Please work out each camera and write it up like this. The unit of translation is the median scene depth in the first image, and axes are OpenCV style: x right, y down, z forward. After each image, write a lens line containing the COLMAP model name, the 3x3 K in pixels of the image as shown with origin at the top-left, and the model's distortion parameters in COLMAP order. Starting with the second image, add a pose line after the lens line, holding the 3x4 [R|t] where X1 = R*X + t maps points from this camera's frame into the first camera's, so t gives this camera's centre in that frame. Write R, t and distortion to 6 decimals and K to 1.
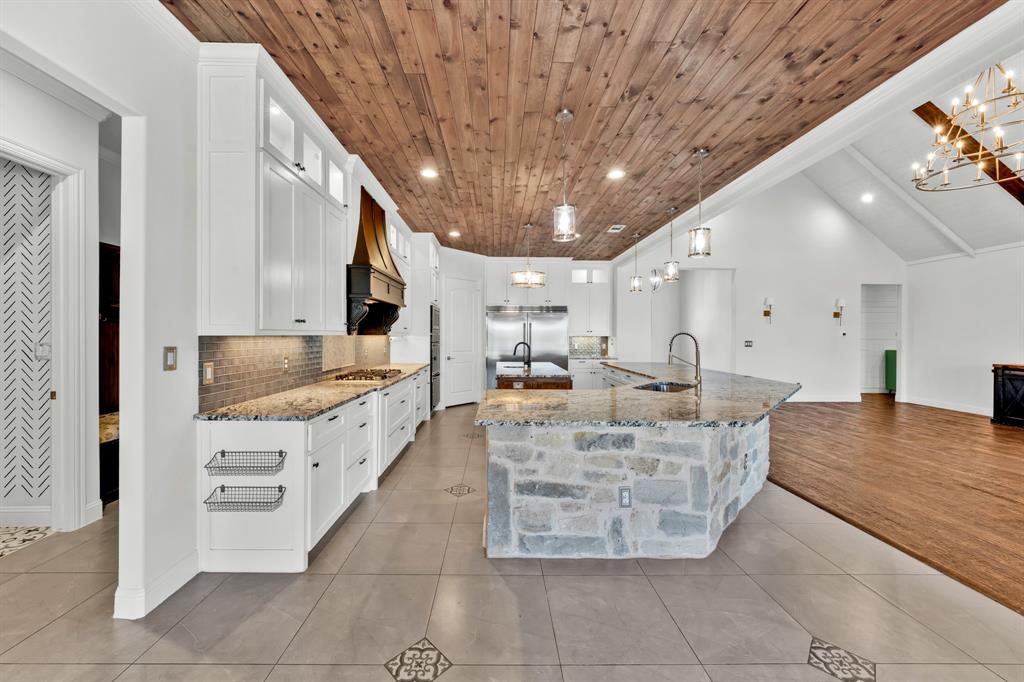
lens RADIAL K [[376.3, 0, 497.9], [0, 376.3, 337.3], [0, 0, 1]] dist [-0.000167, 0.000037]
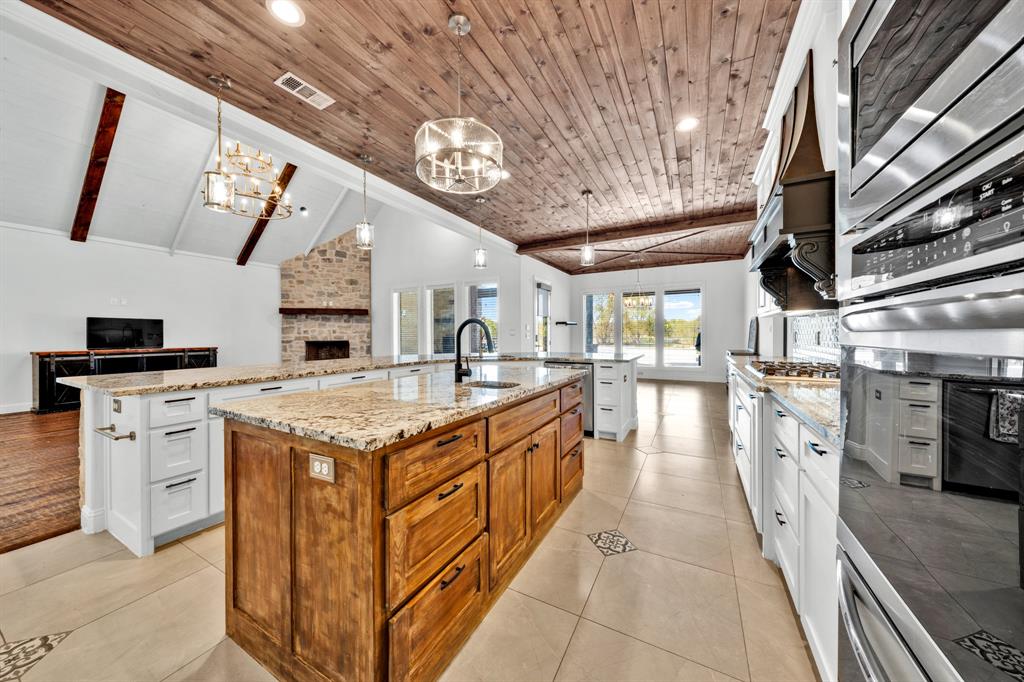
lens RADIAL K [[343.9, 0, 506.8], [0, 343.9, 333.9], [0, 0, 1]] dist [-0.000438, 0.000043]
pose [[-0.872035, 0.001248, 0.489443, -0.125831], [0.004163, 0.999979, 0.004866, 0.025061], [-0.489426, 0.006281, -0.872022, 1.161606]]
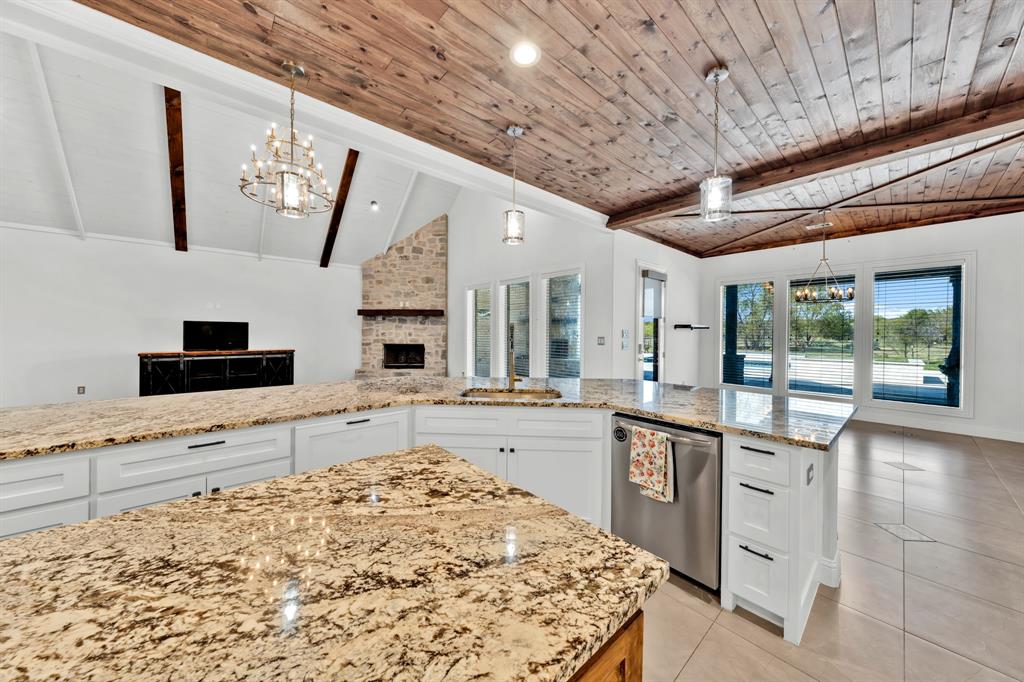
lens RADIAL K [[343.9, 0, 506.8], [0, 343.9, 333.9], [0, 0, 1]] dist [-0.000438, 0.000043]
pose [[-0.650077, -0.012790, 0.759761, -0.050530], [-0.005833, 0.999913, 0.011842, -0.000400], [-0.759846, 0.003267, -0.650094, 0.836056]]
